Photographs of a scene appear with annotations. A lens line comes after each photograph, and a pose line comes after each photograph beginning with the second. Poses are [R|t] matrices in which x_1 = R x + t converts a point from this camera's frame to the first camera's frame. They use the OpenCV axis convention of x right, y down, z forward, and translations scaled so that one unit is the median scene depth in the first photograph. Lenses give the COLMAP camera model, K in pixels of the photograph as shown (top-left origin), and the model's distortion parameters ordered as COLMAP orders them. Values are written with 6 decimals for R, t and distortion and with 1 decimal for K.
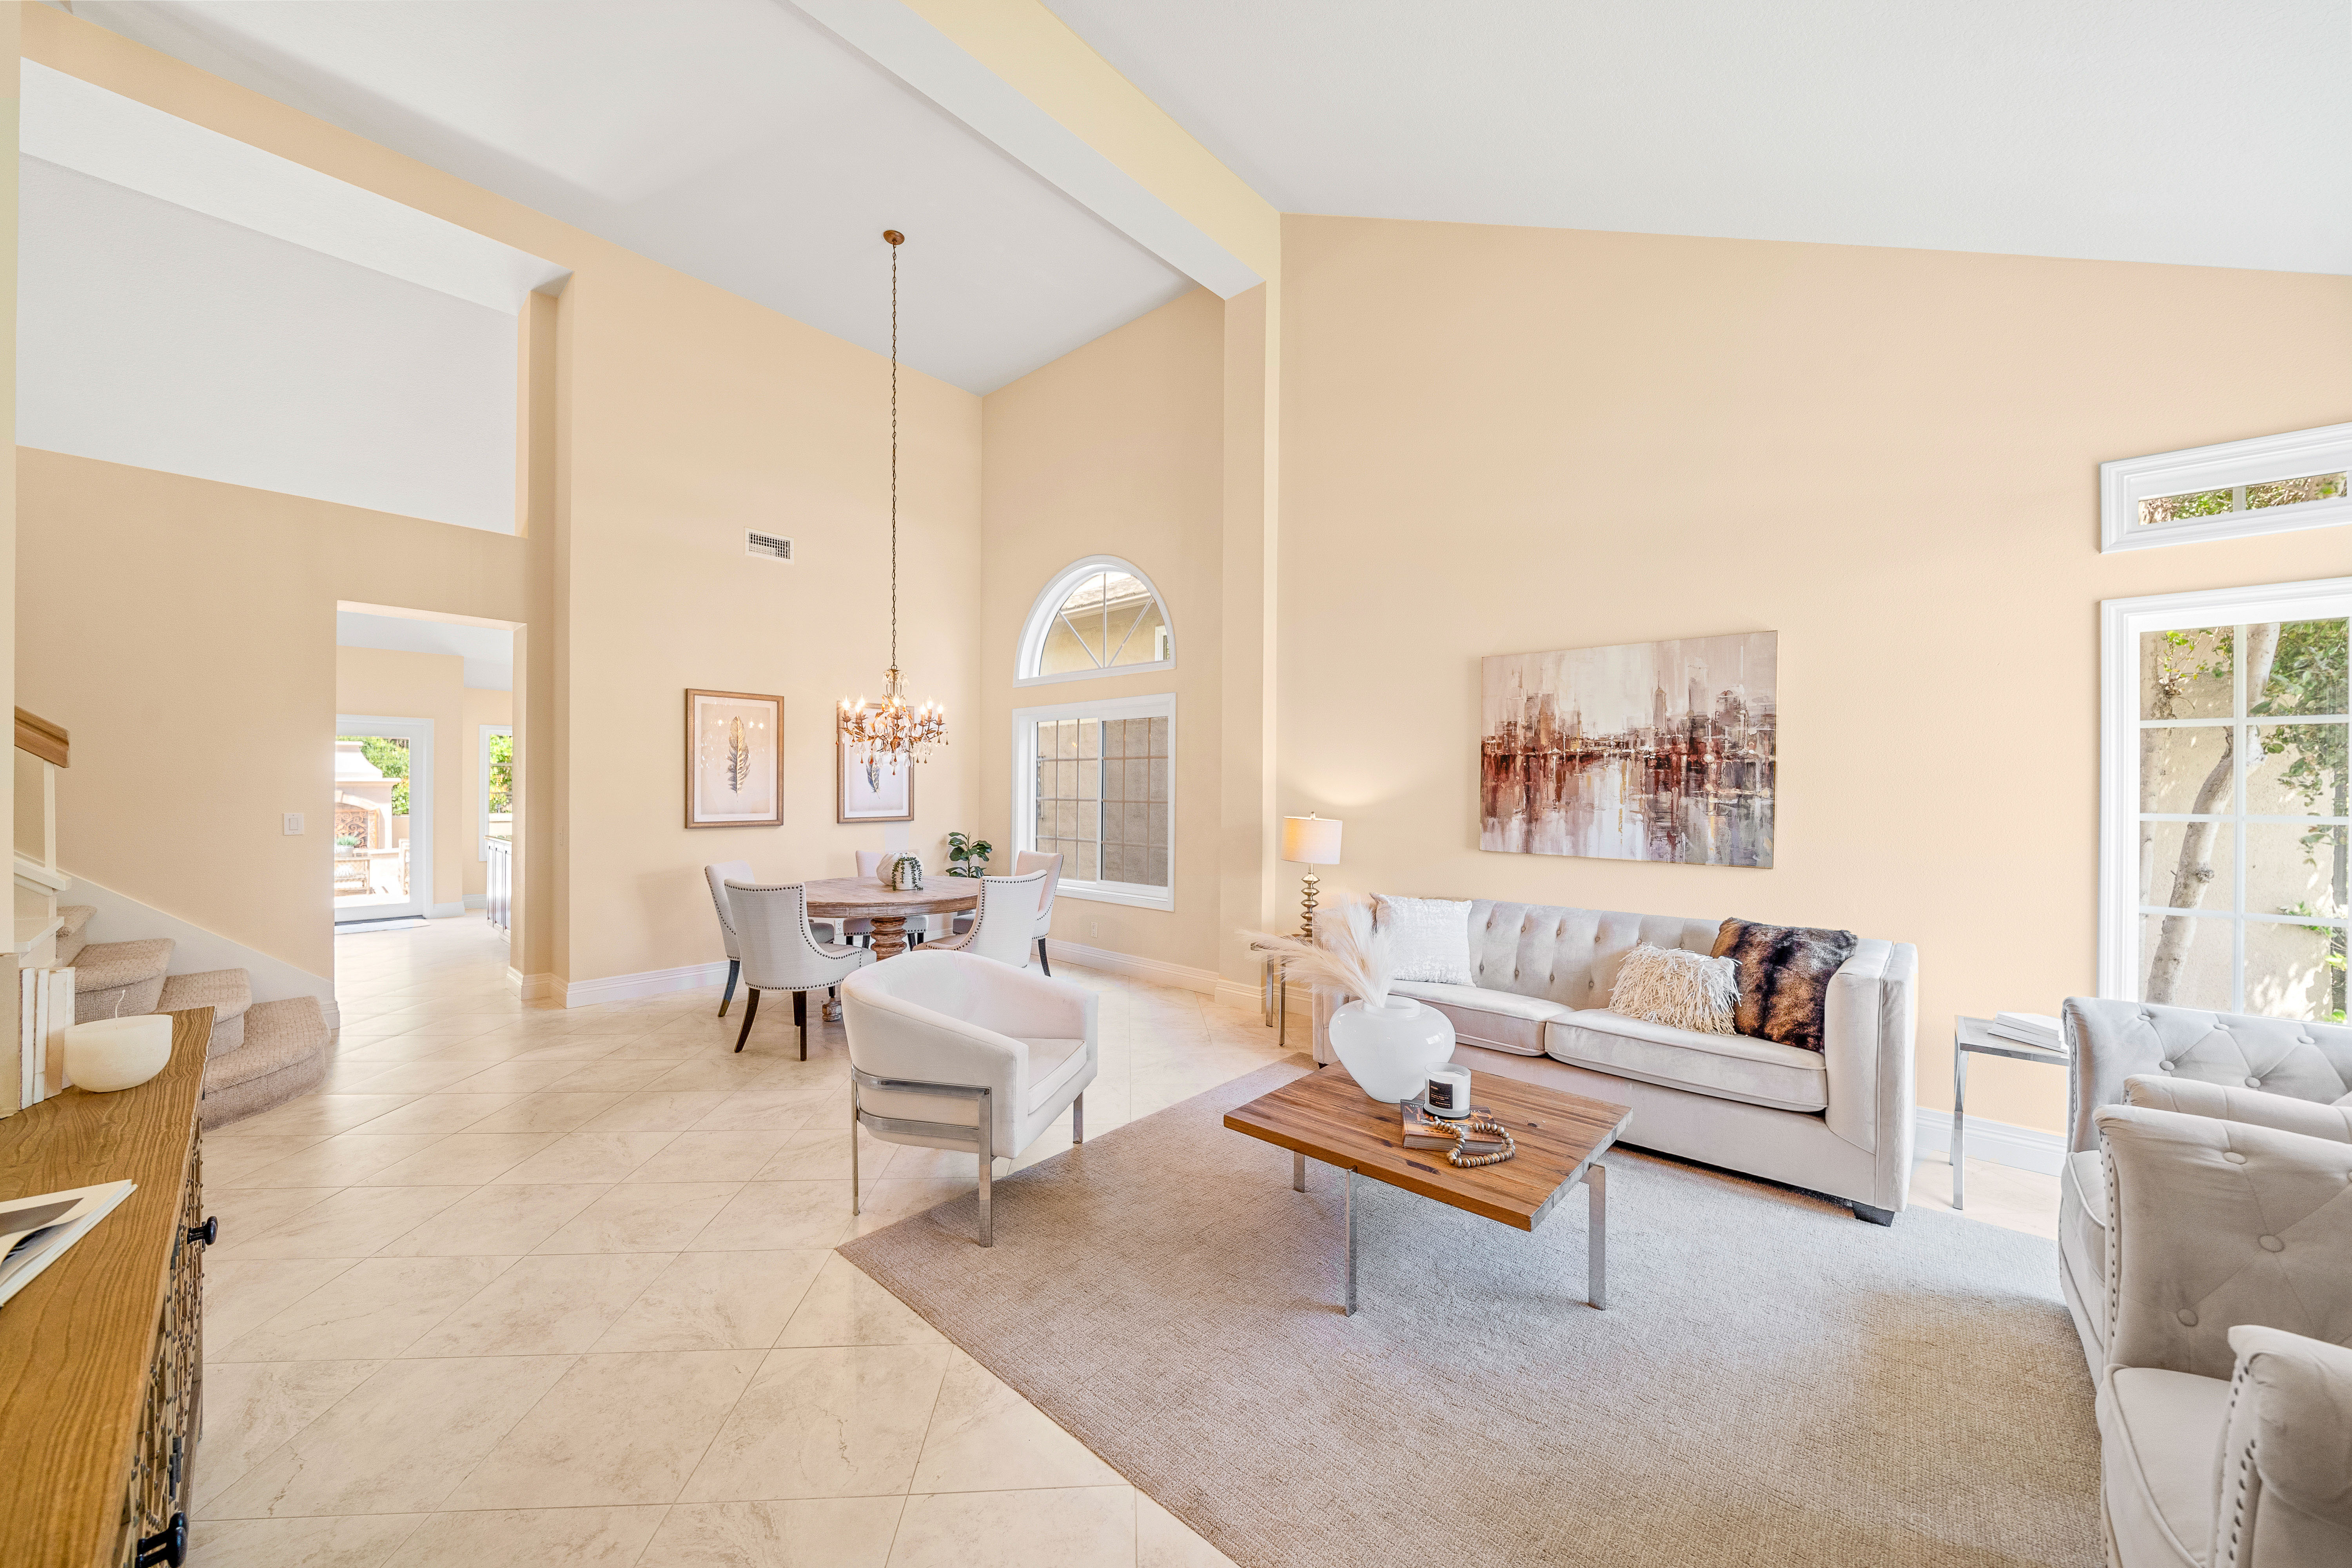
lens RADIAL K [[813.4, 0, 1186.9], [0, 813.4, 774.7], [0, 0, 1]] dist [-0.008517, -0.001062]
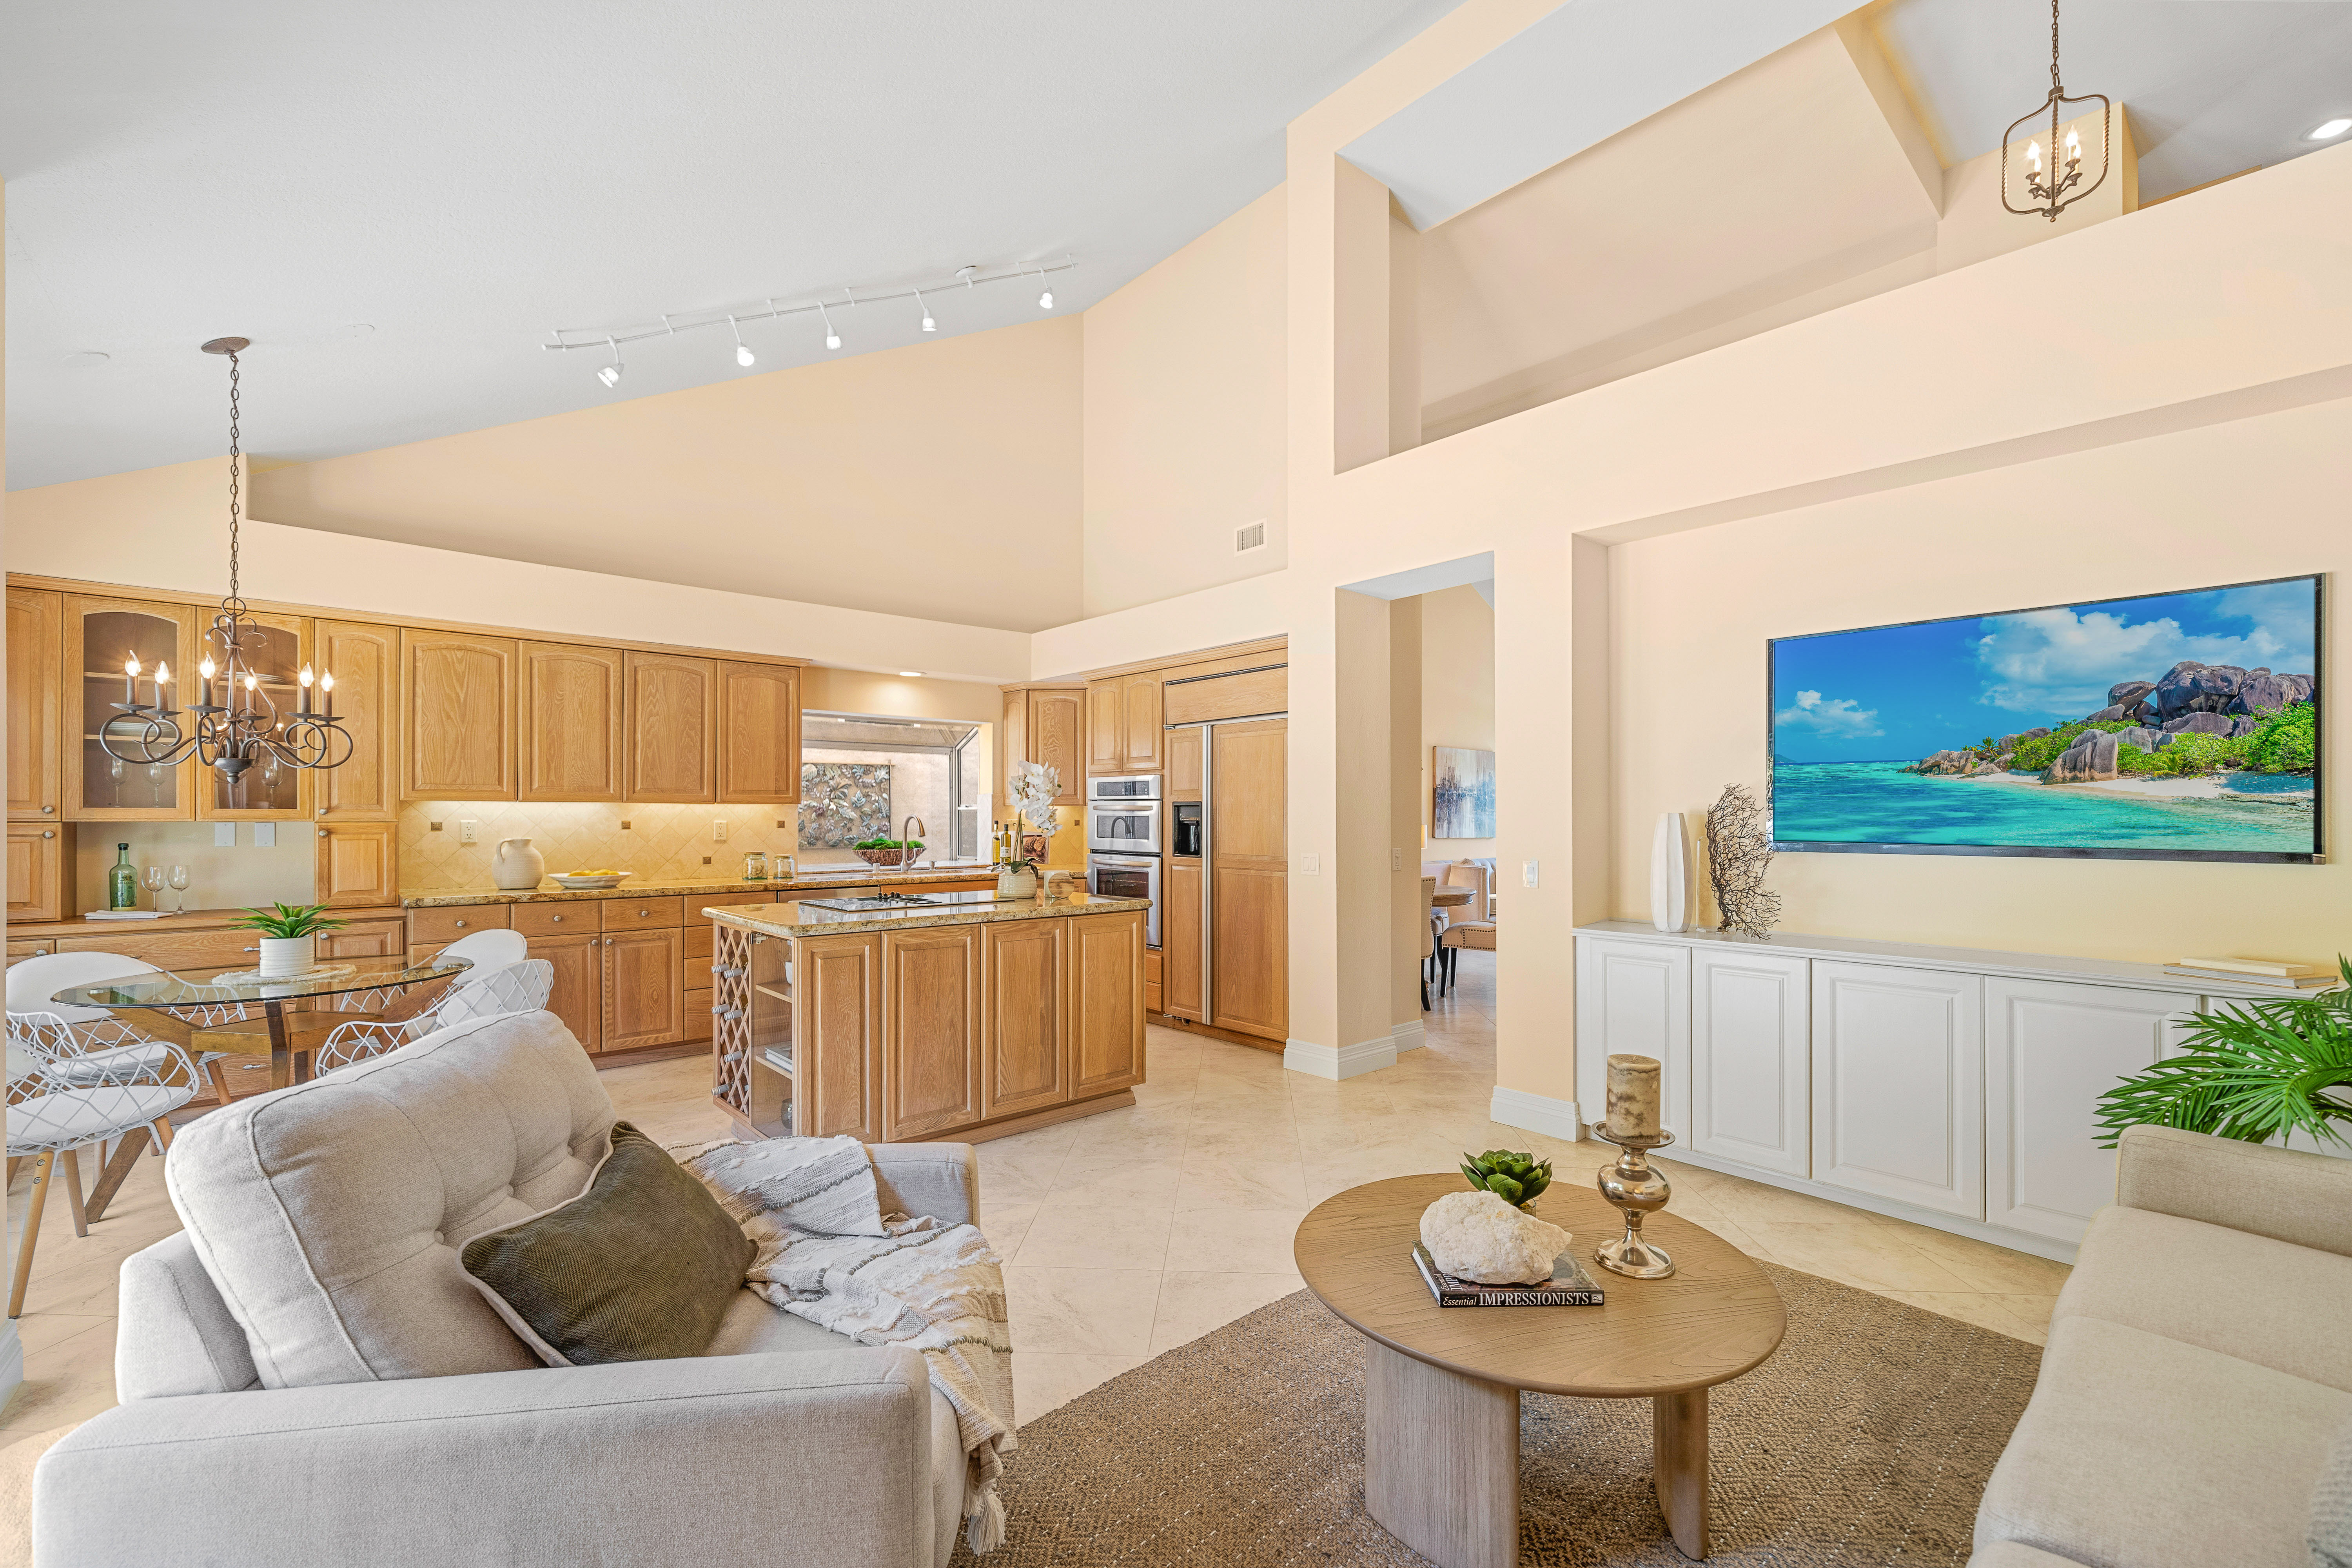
lens RADIAL K [[945.3, 0, 1172.7], [0, 945.3, 821.0], [0, 0, 1]] dist [-0.008565, 0.000308]
pose [[0.140050, -0.004751, 0.990133, -0.746814], [-0.010515, 0.999925, 0.006285, 0.013677], [-0.990089, -0.011291, 0.139989, 0.453531]]
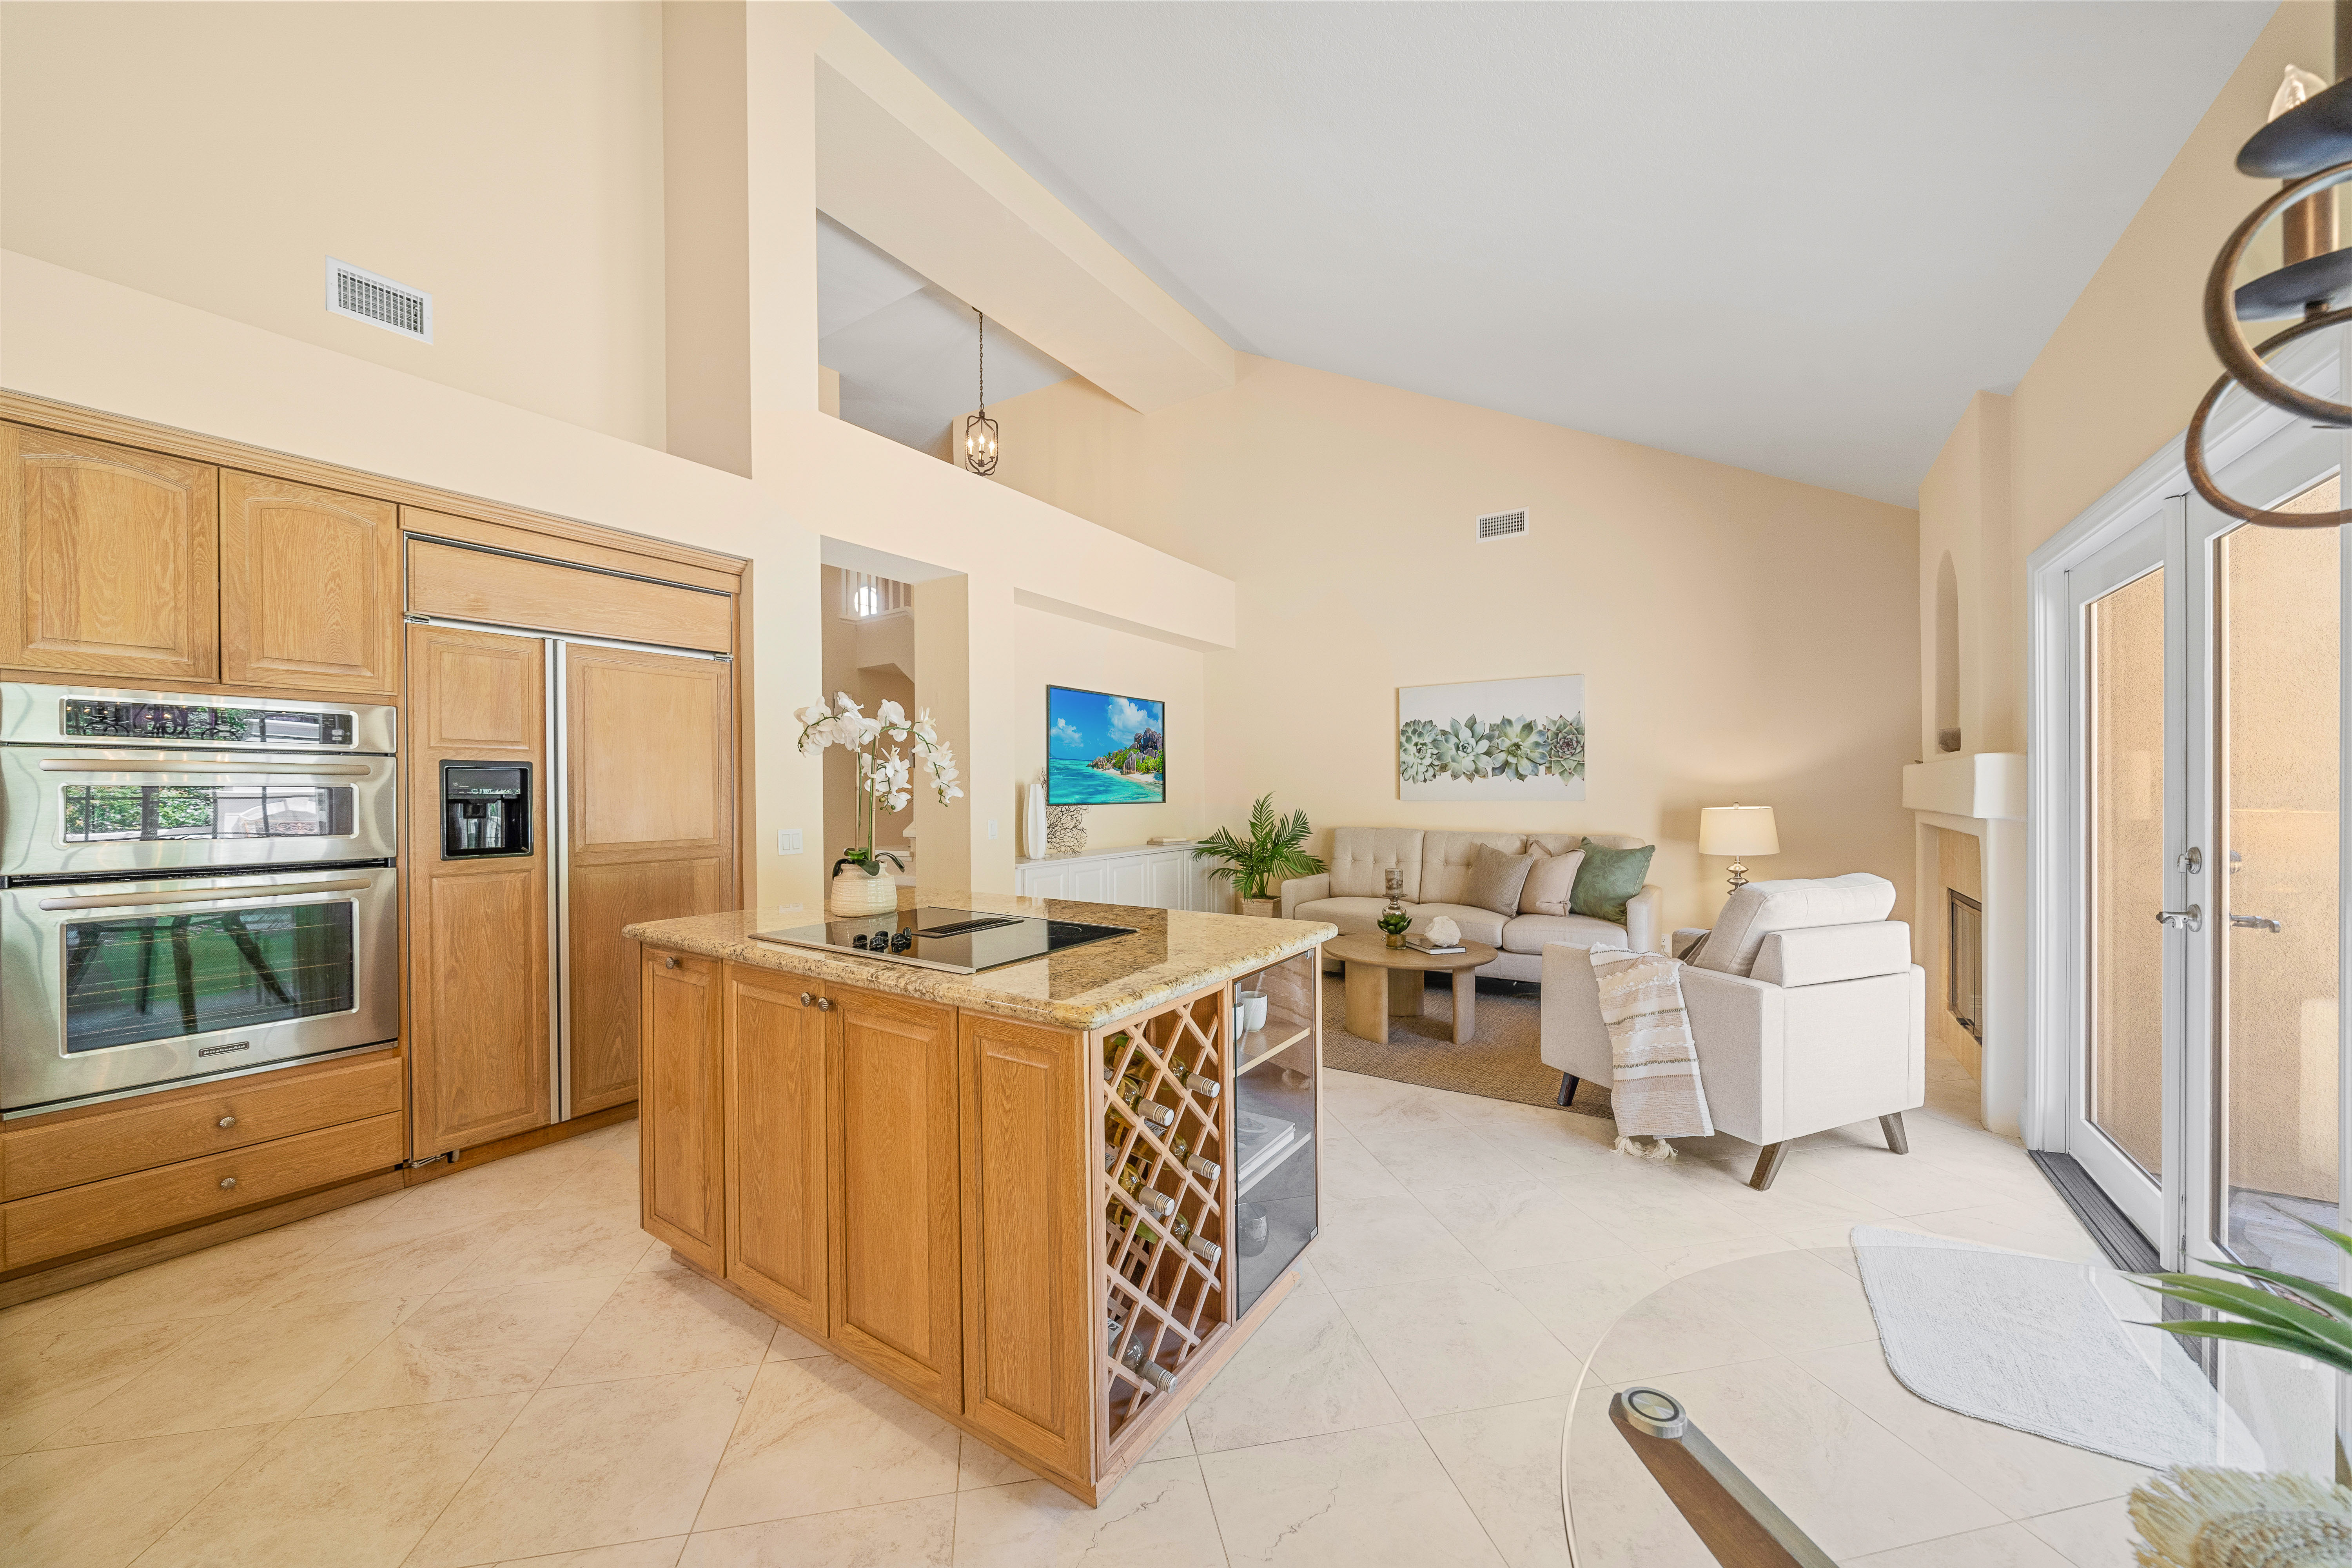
lens RADIAL K [[841.0, 0, 1195.6], [0, 841.0, 791.6], [0, 0, 1]] dist [-0.010279, 0.000737]
pose [[-0.992491, 0.004187, -0.122245, -0.461527], [0.005412, 0.999938, -0.009687, 0.018577], [0.122197, -0.010276, -0.992453, 0.759305]]
